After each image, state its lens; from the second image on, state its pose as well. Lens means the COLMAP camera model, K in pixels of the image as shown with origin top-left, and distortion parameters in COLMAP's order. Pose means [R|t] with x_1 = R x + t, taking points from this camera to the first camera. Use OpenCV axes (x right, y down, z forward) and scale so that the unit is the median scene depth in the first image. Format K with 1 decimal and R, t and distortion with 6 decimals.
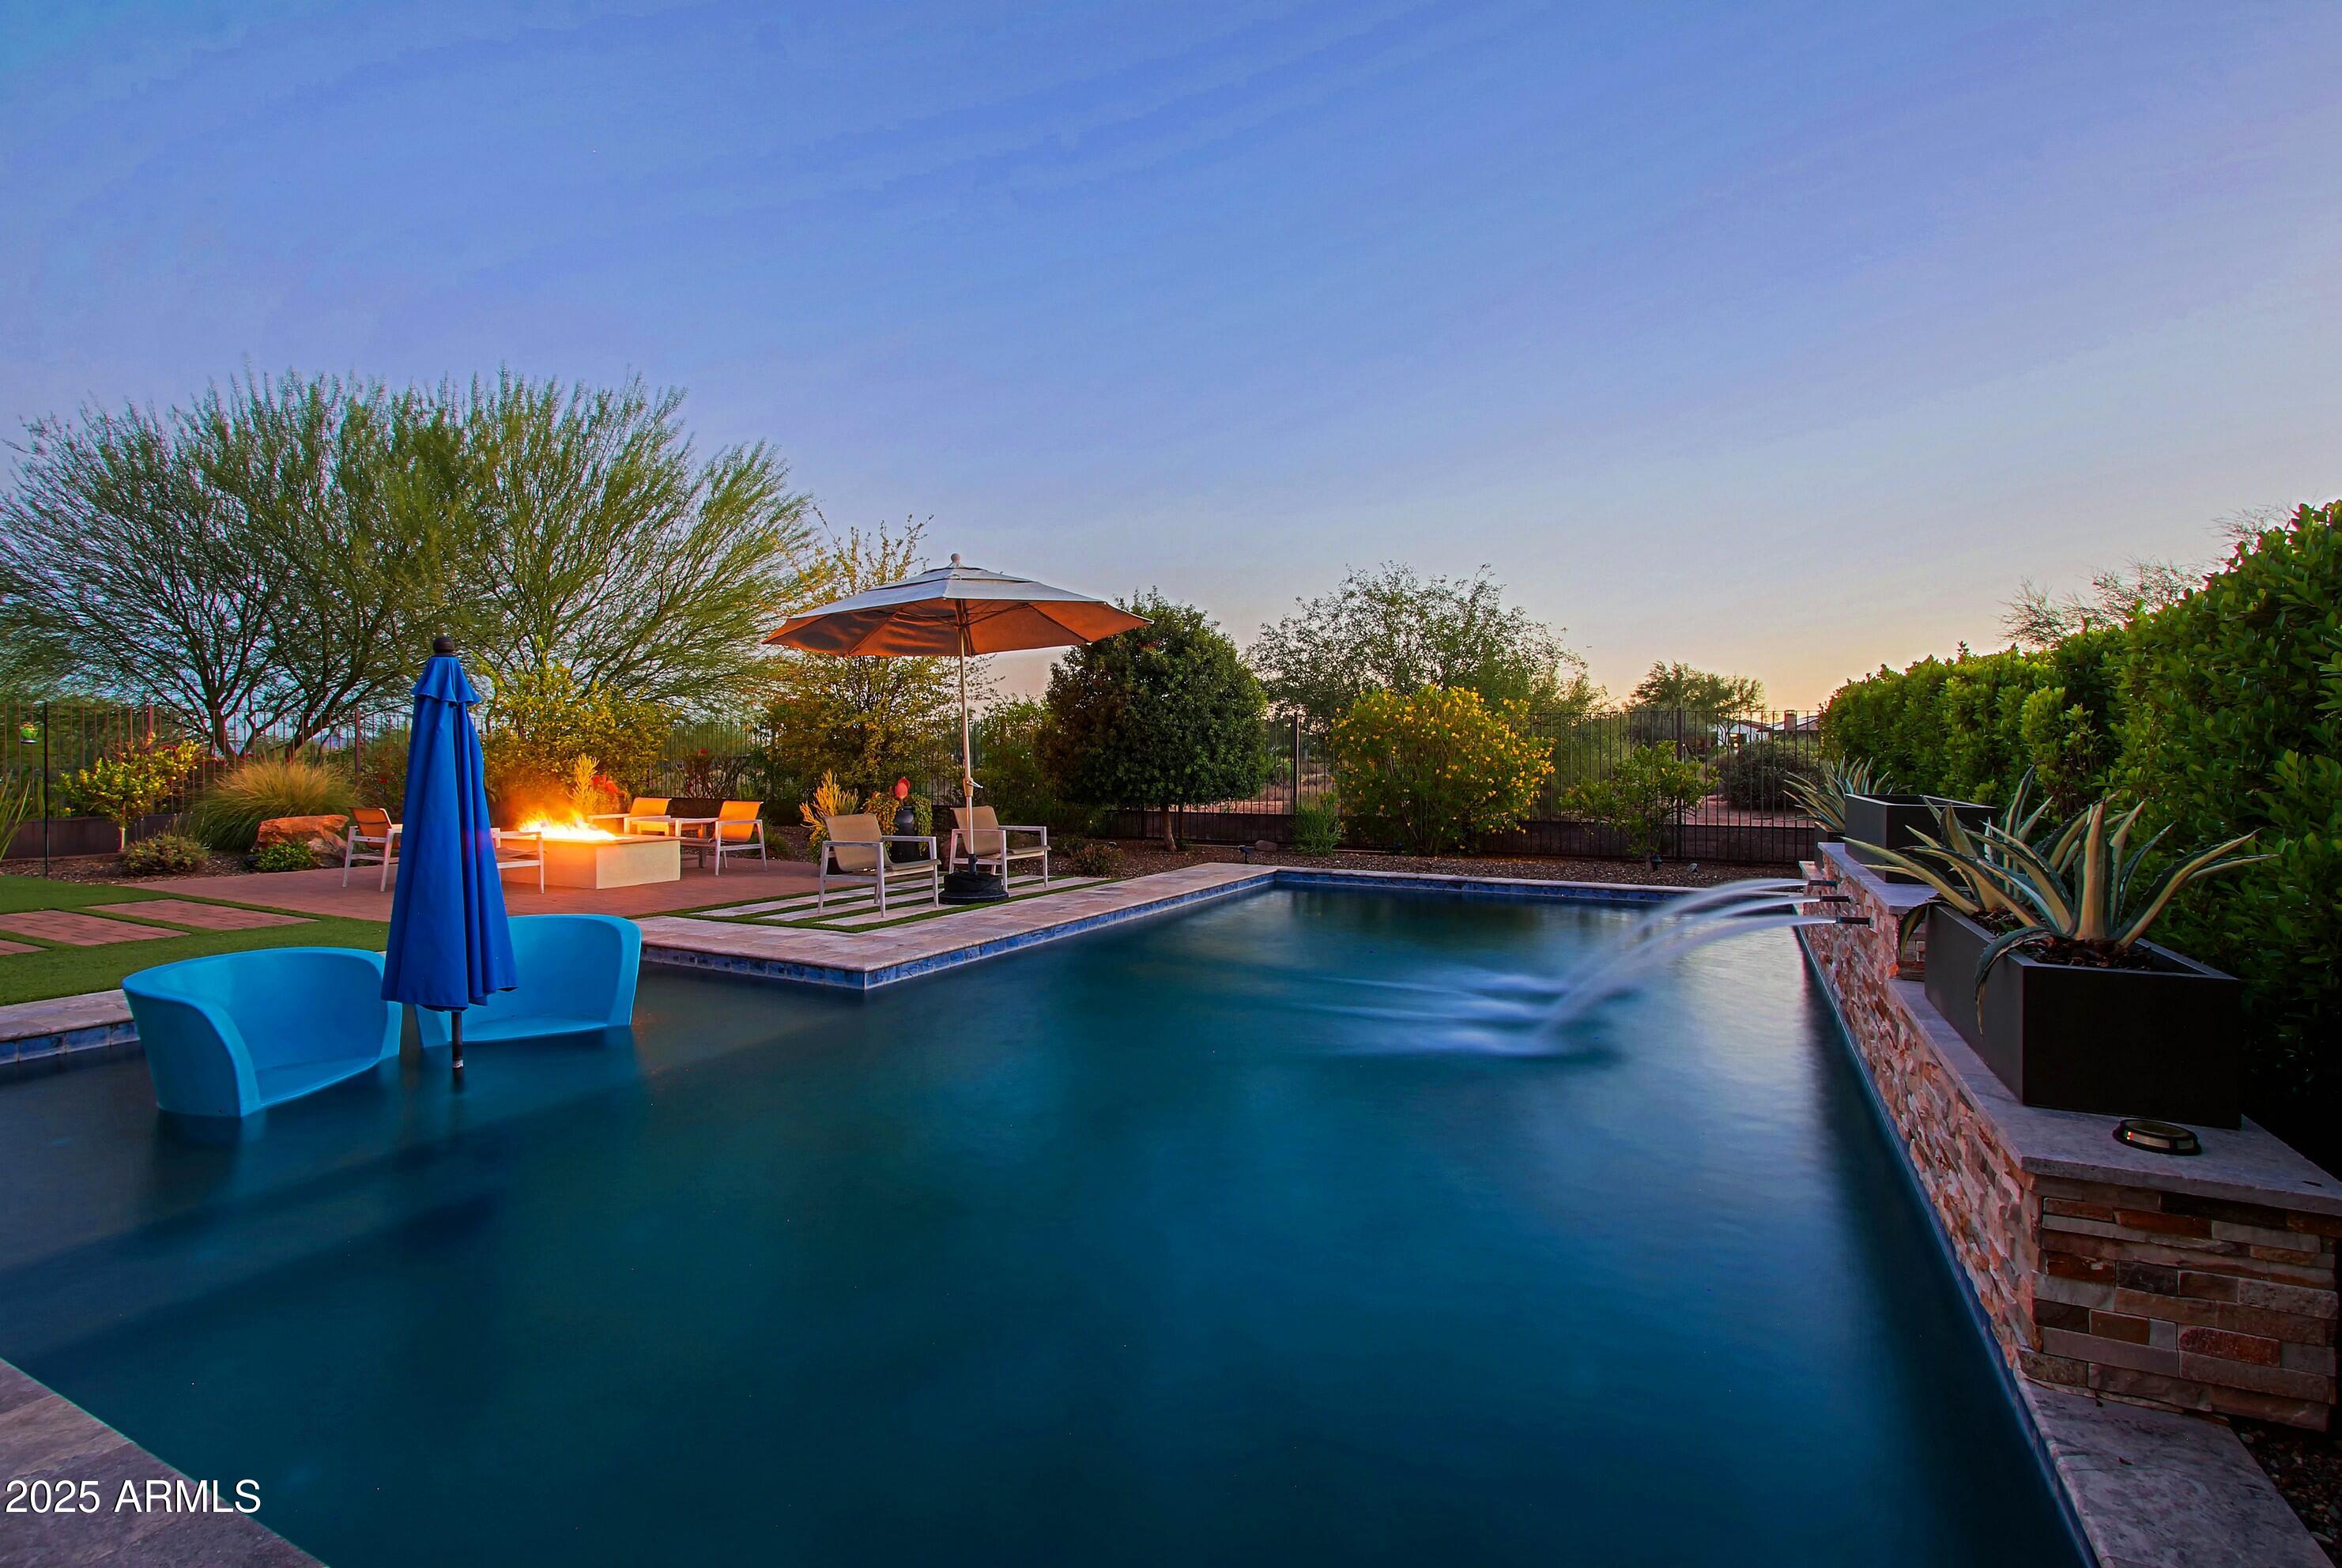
lens RADIAL K [[1093.3, 0, 1164.5], [0, 1093.3, 730.2], [0, 0, 1]] dist [-0.018143, 0.003876]
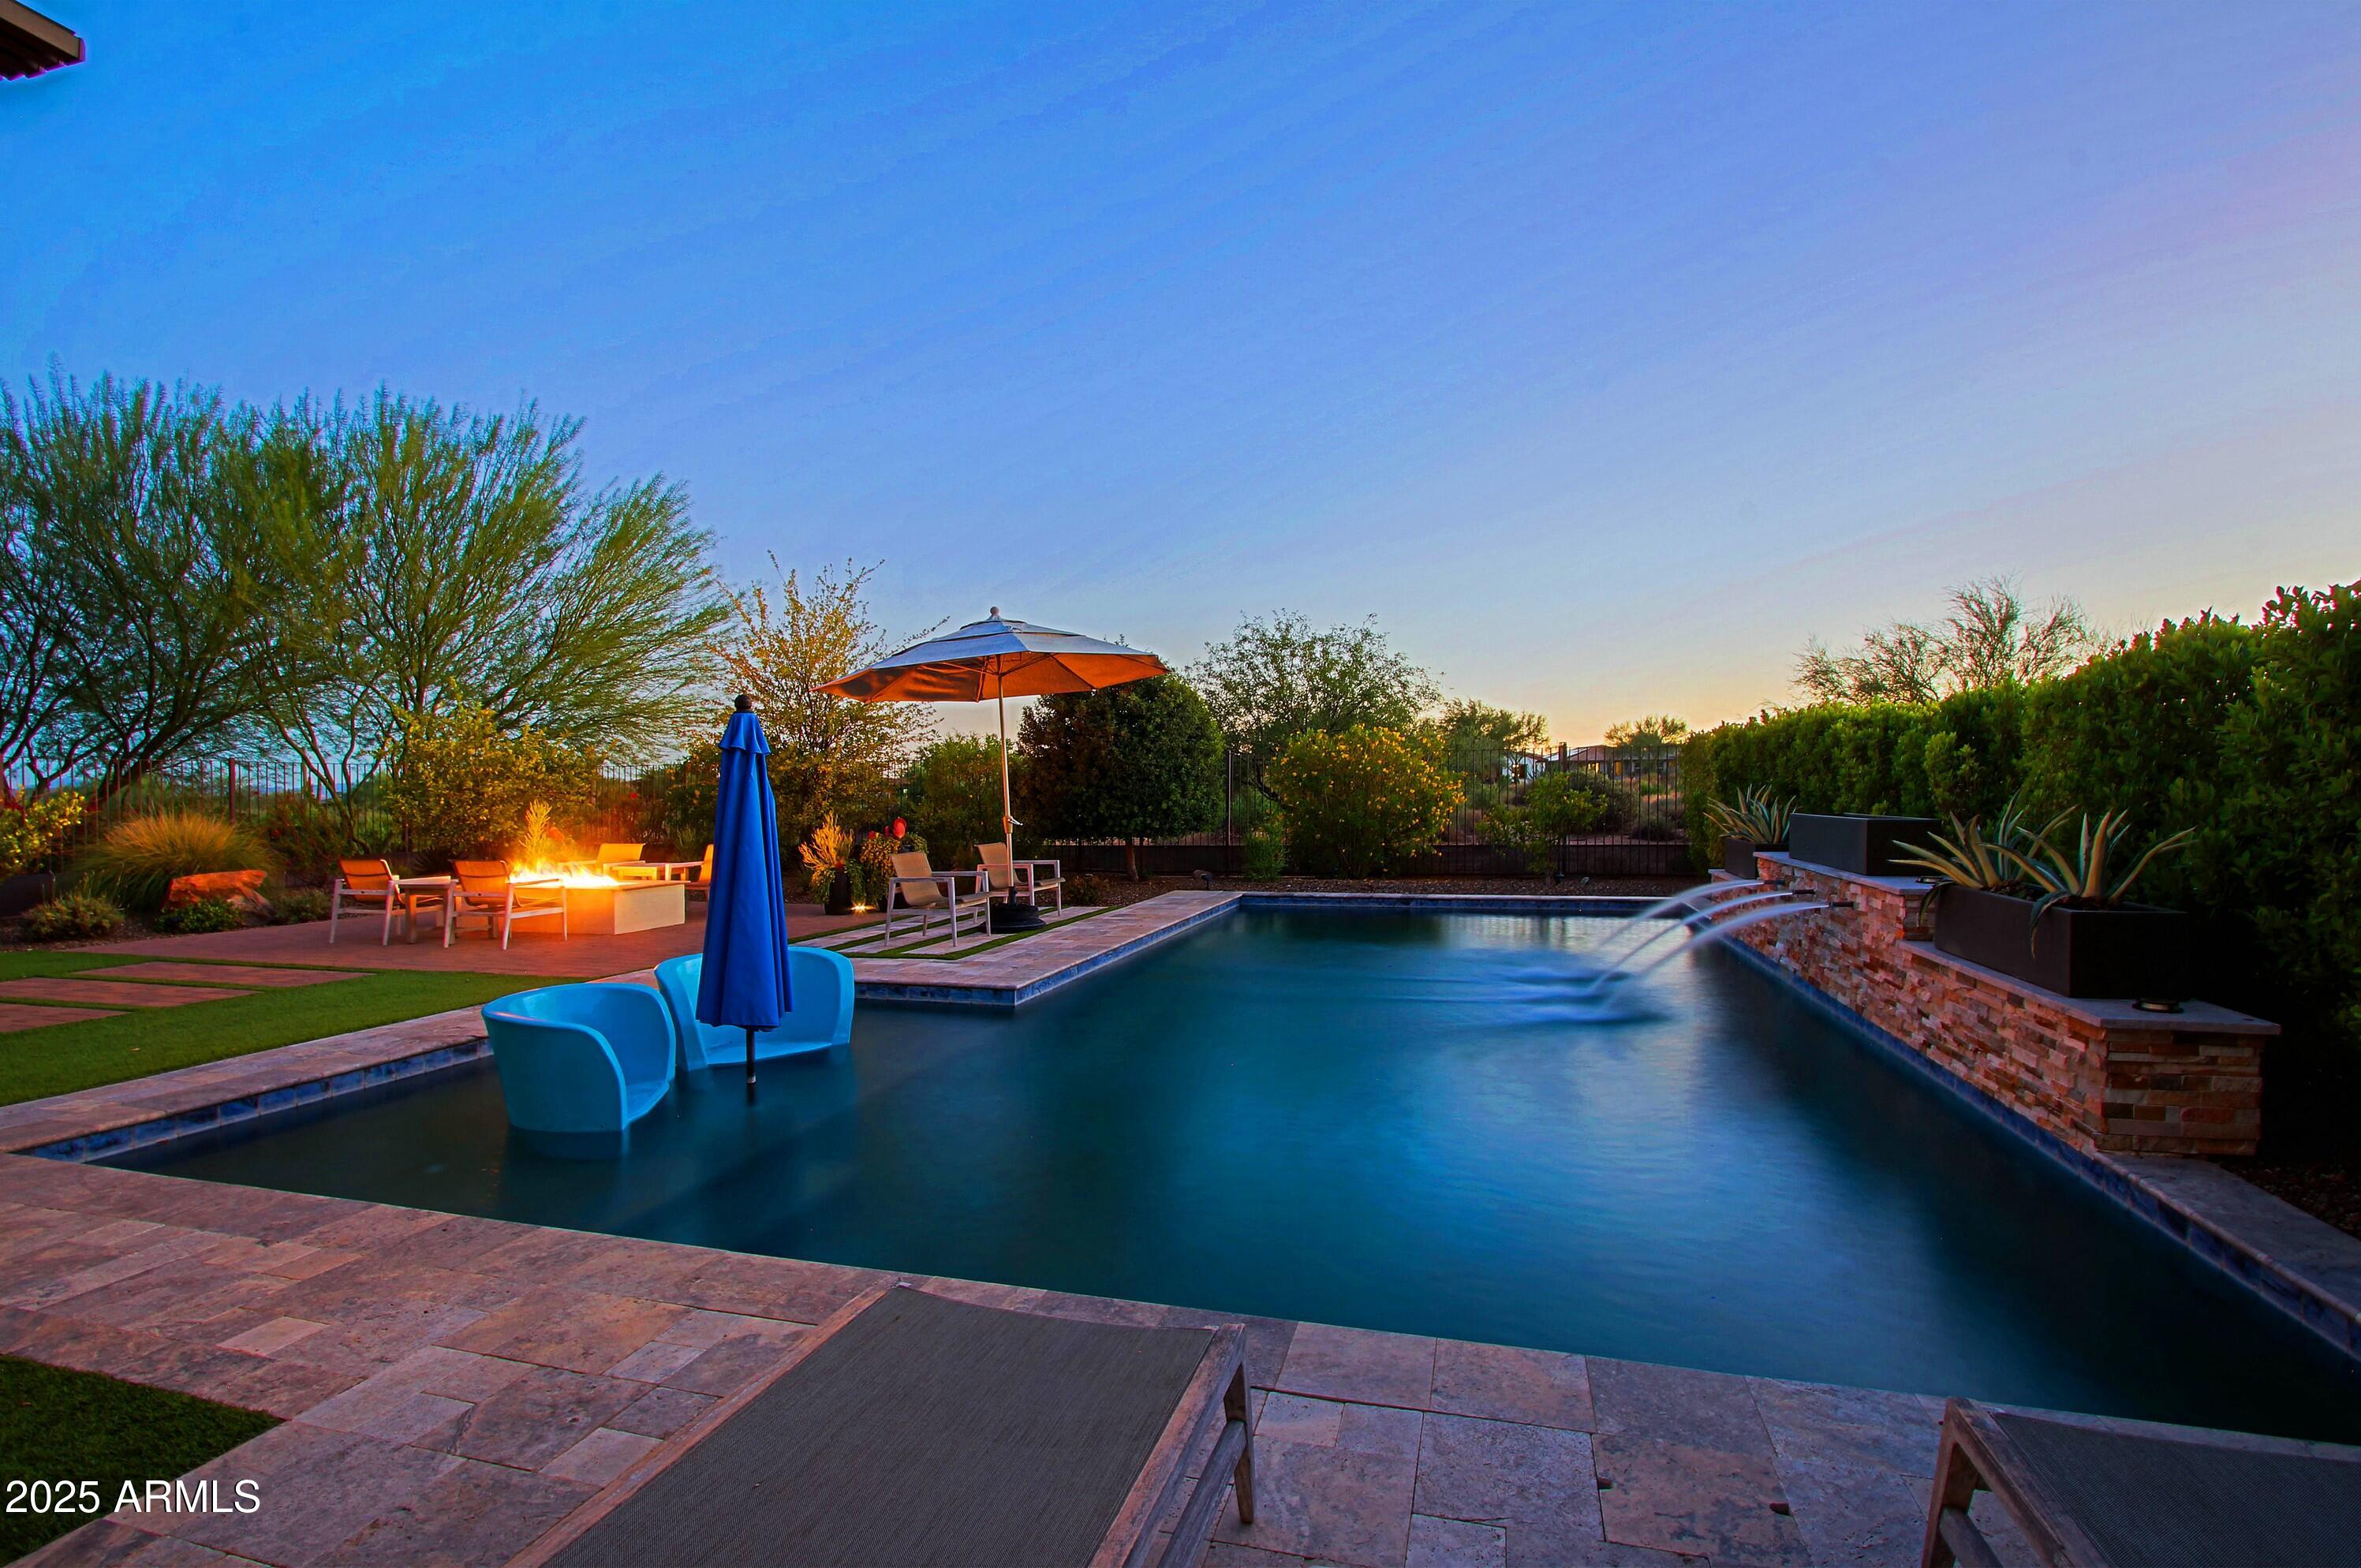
lens RADIAL K [[1102.2, 0, 1172.7], [0, 1102.2, 781.3], [0, 0, 1]] dist [-0.018143, 0.003876]
pose [[0.981070, -0.013410, 0.193188, -0.181955], [0.010667, 0.999827, 0.015230, -0.004088], [-0.193359, -0.012881, 0.981044, -0.074793]]
